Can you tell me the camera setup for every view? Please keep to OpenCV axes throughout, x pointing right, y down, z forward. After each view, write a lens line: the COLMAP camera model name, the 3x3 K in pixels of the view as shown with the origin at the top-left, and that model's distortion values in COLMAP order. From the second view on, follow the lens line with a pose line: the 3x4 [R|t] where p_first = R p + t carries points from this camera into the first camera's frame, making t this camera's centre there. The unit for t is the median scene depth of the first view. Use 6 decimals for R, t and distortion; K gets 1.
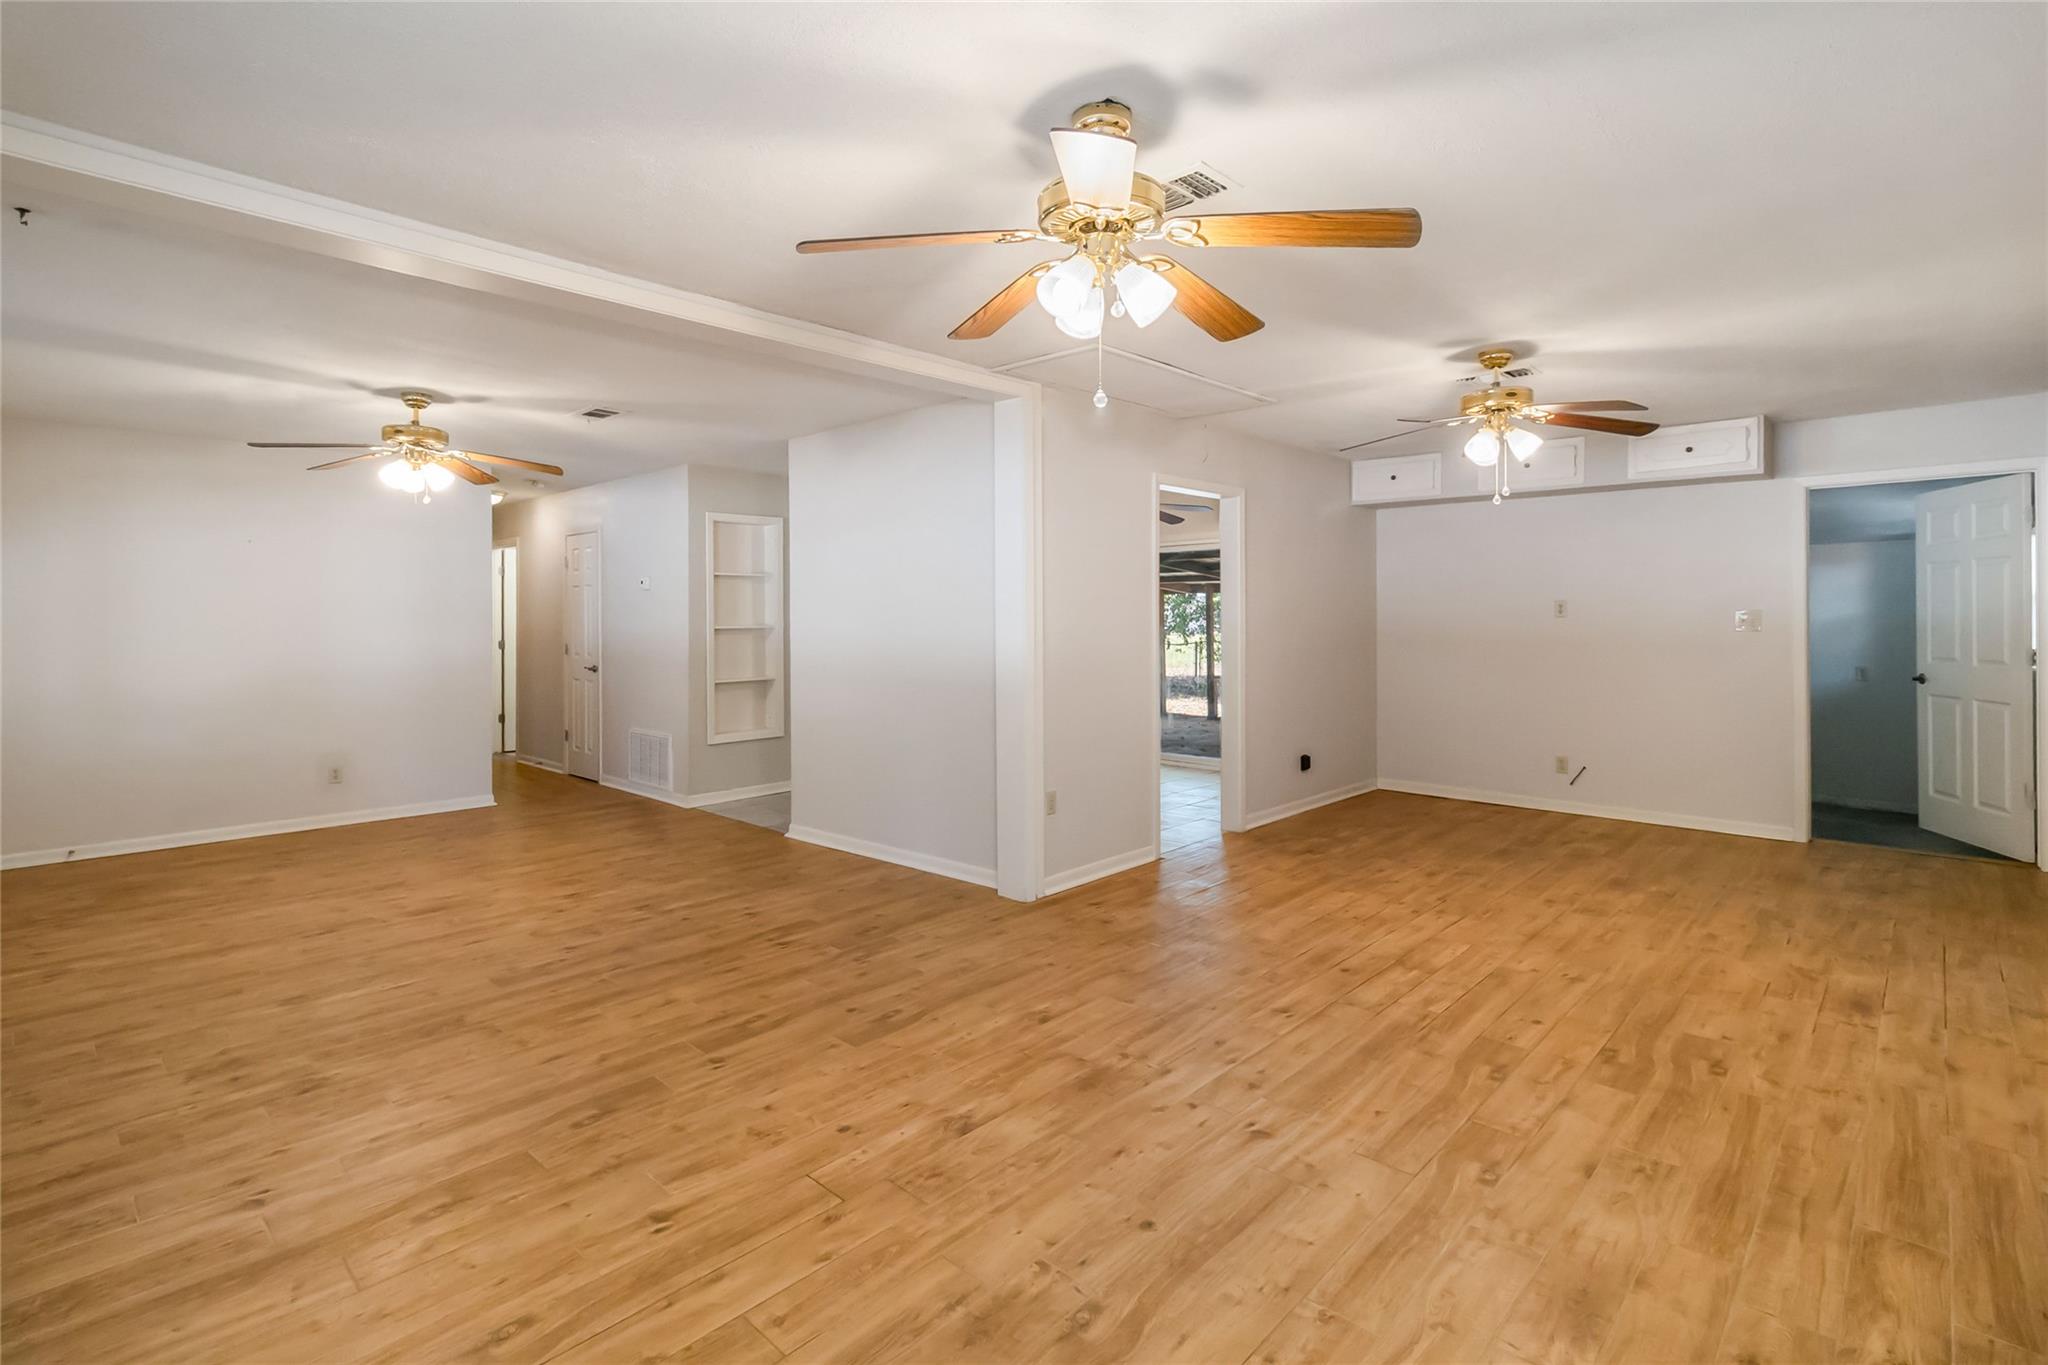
lens RADIAL K [[957.6, 0, 1020.9], [0, 957.6, 632.7], [0, 0, 1]] dist [0.002871, -0.000917]
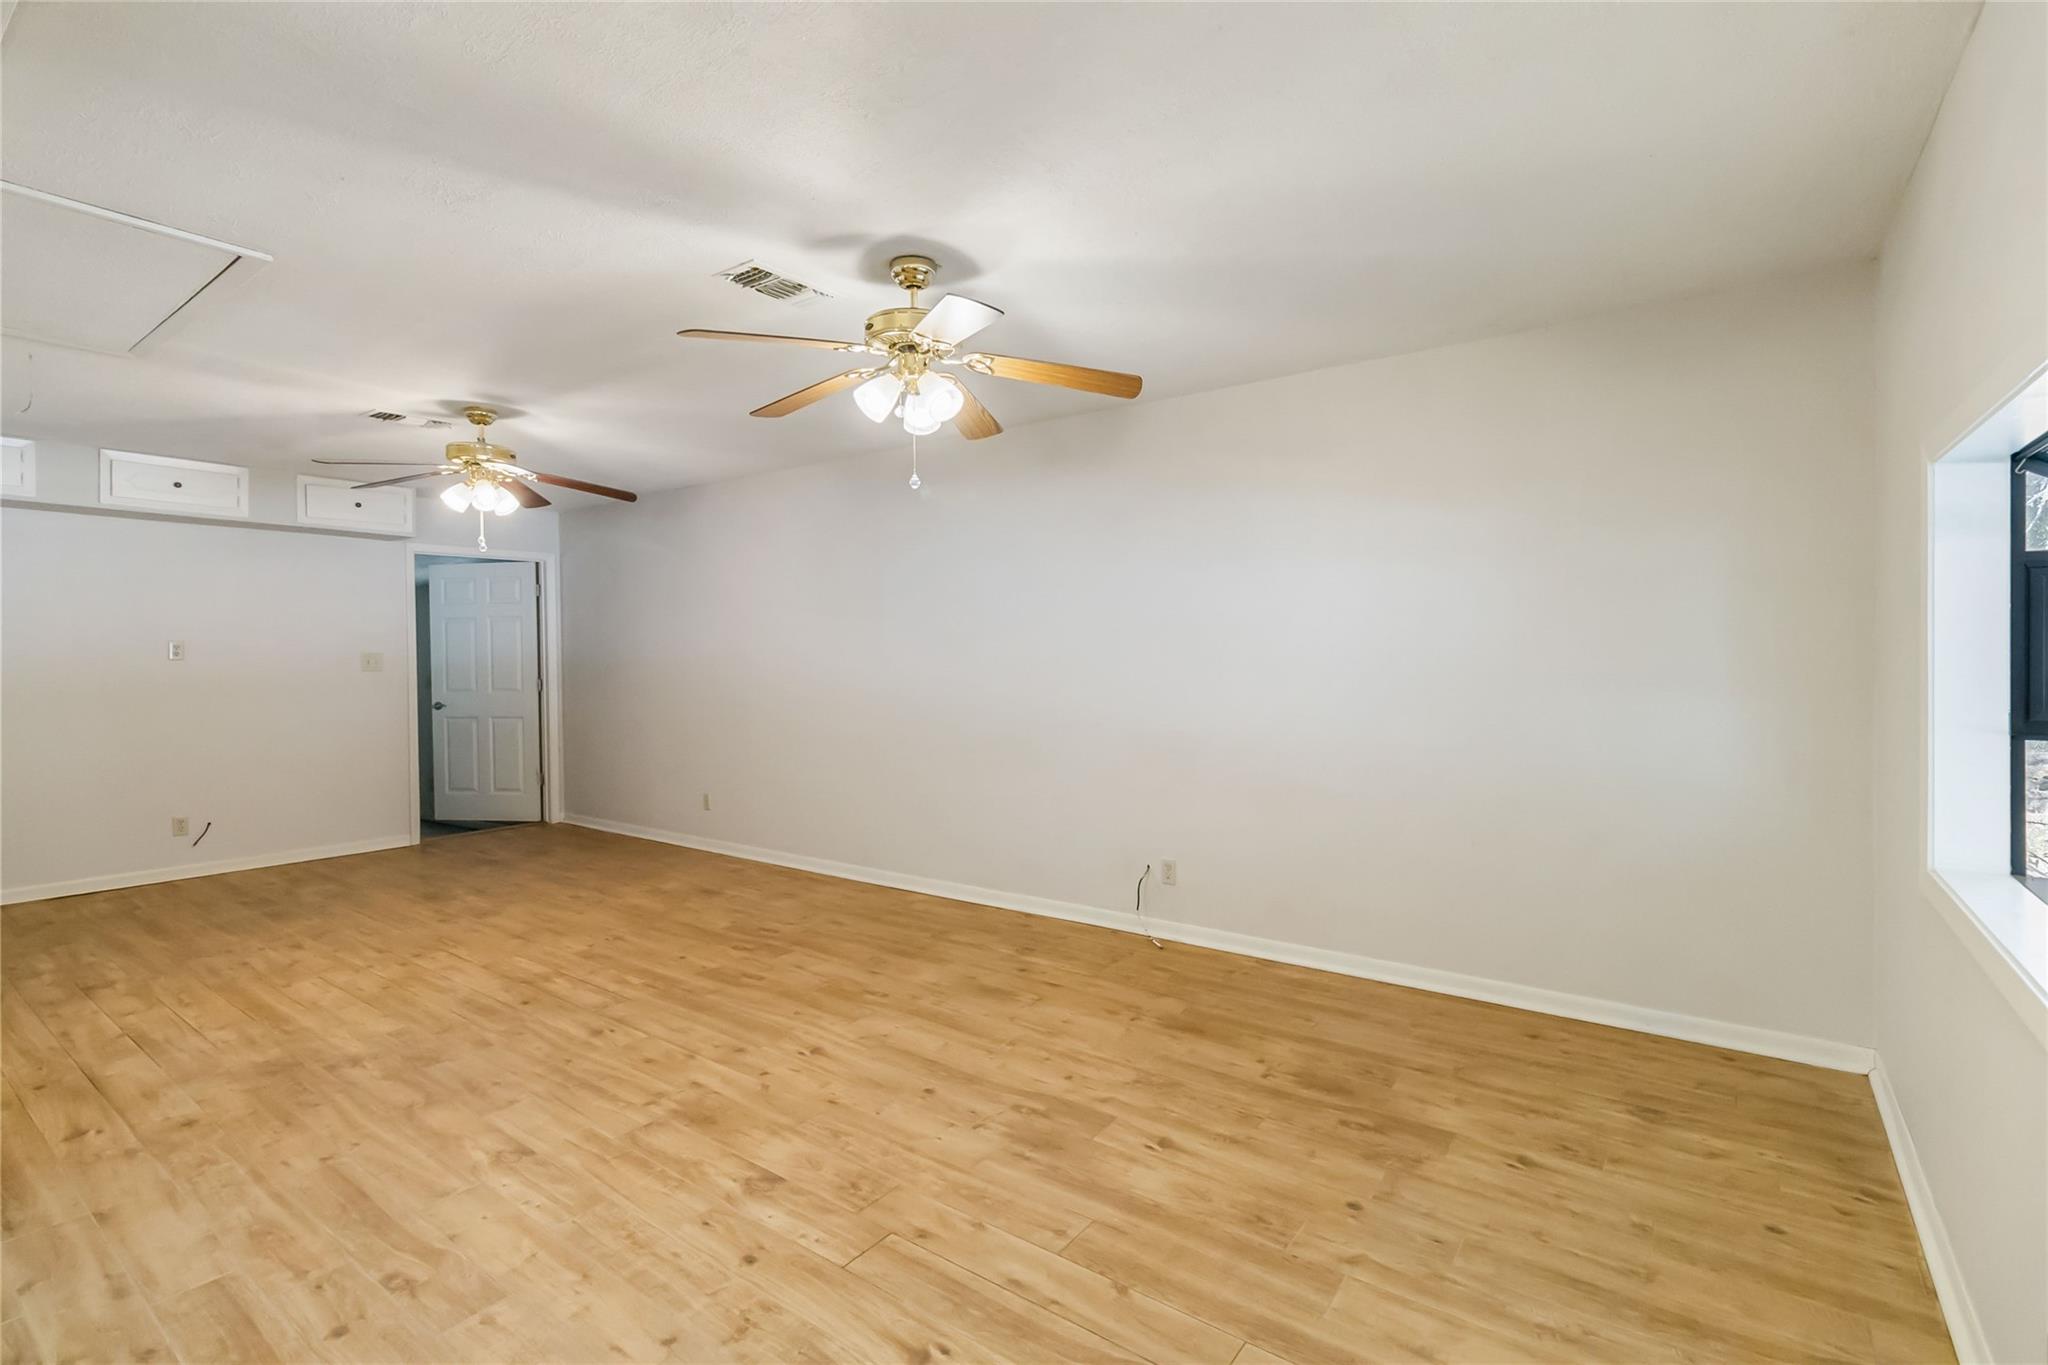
lens RADIAL K [[947.1, 0, 1023.4], [0, 947.1, 660.2], [0, 0, 1]] dist [0.001971, -0.000382]
pose [[-0.119964, -0.002672, 0.992775, -0.817959], [0.024080, 0.999694, 0.005600, -0.002333], [-0.992486, 0.024577, -0.119863, 0.673542]]
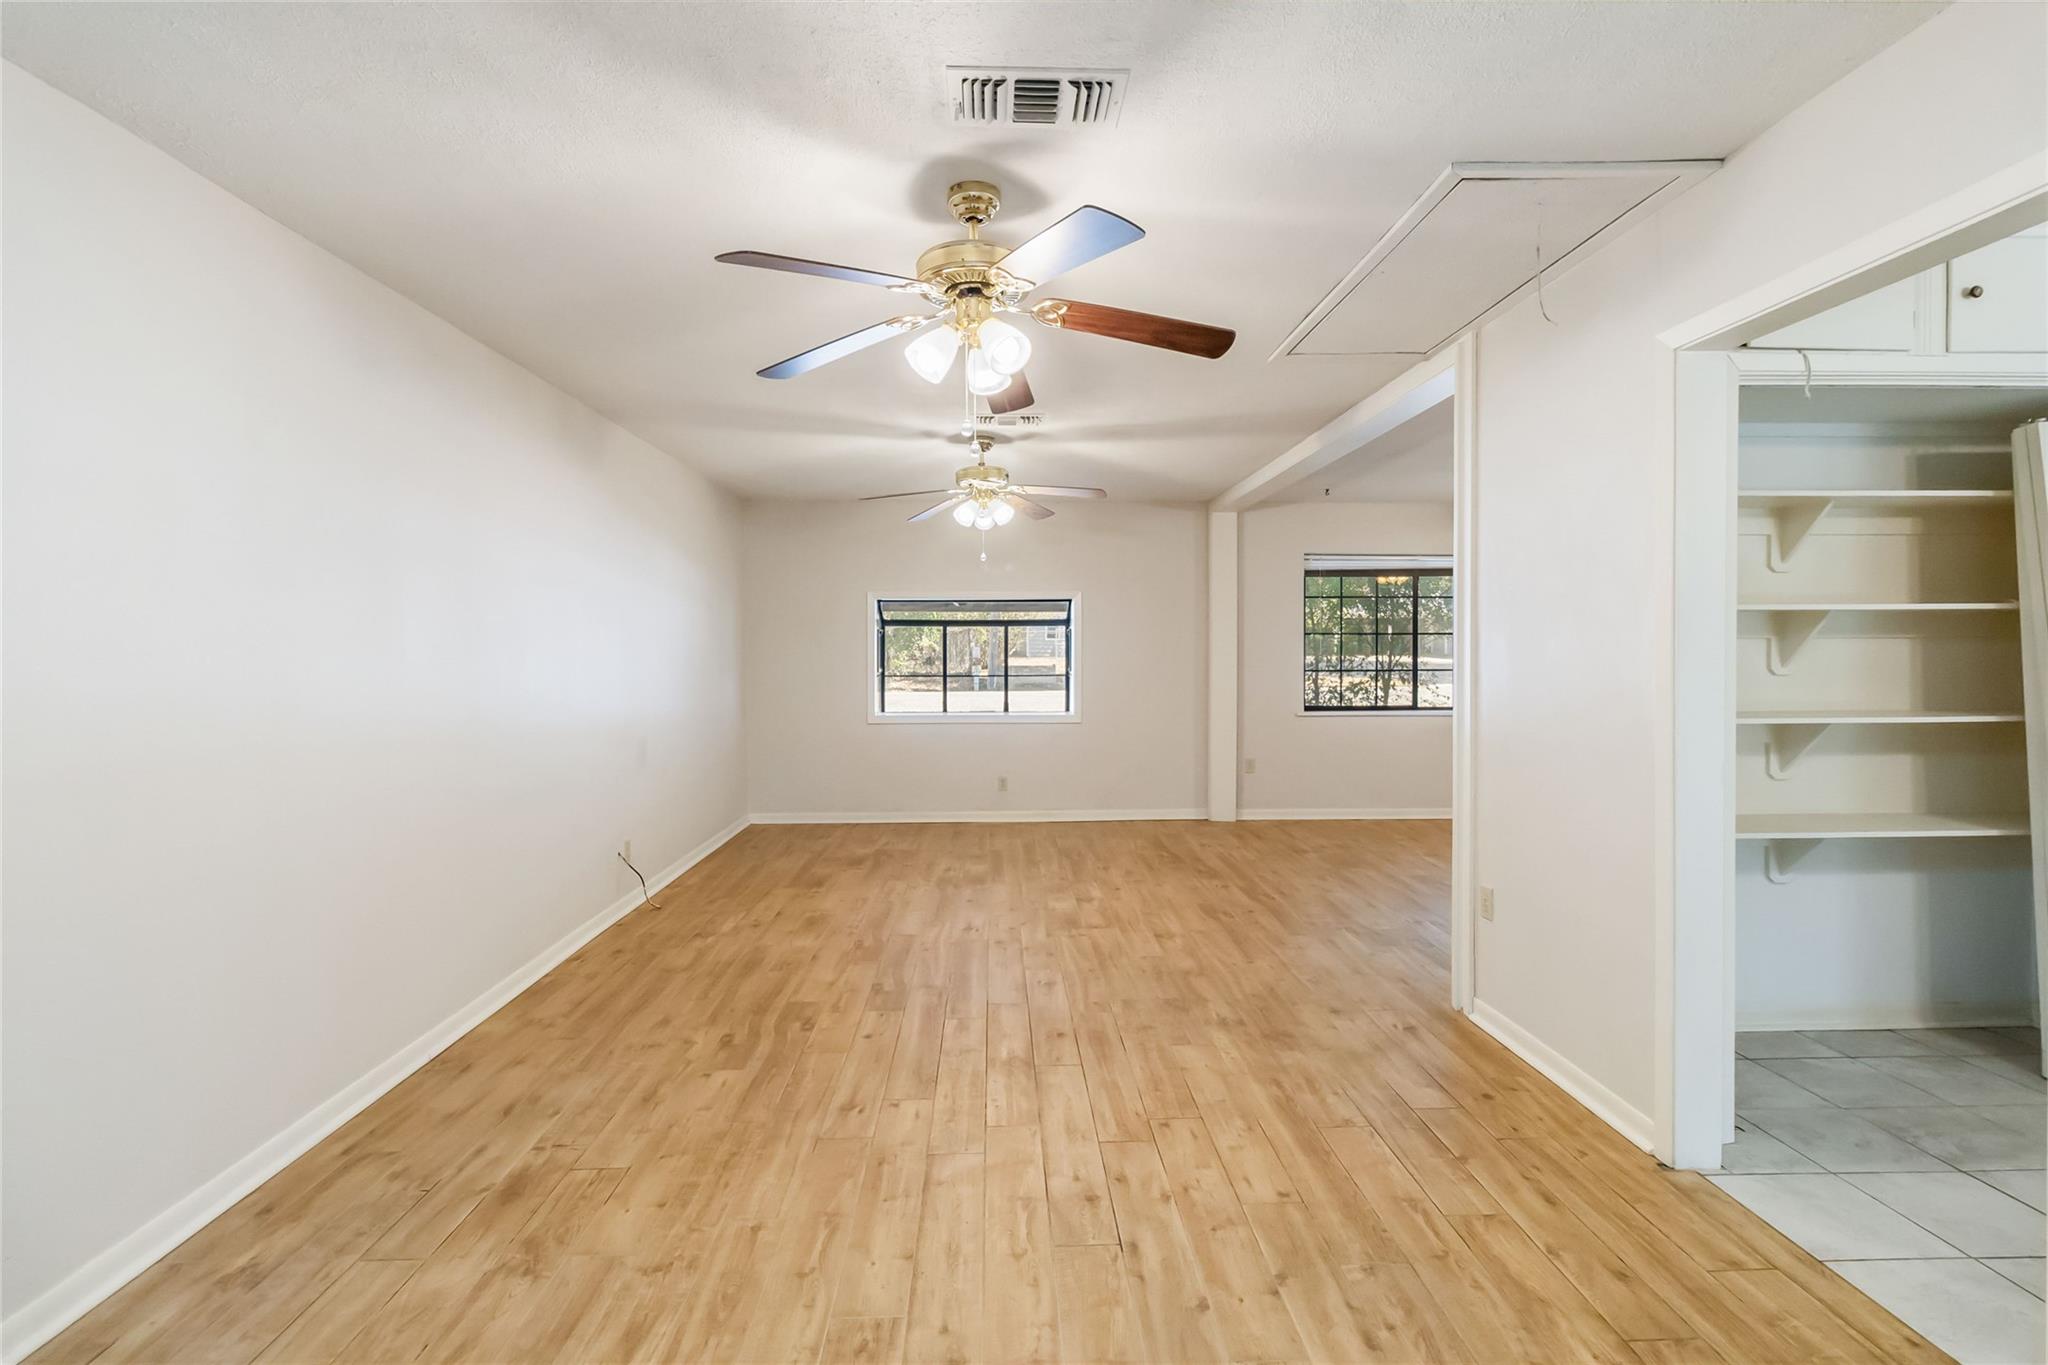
lens RADIAL K [[947.1, 0, 1023.4], [0, 947.1, 660.2], [0, 0, 1]] dist [0.001971, -0.000382]
pose [[-0.701095, 0.017470, -0.712853, 1.145152], [-0.001403, 0.999664, 0.025878, -0.032953], [0.713066, 0.019143, -0.700835, 1.829677]]
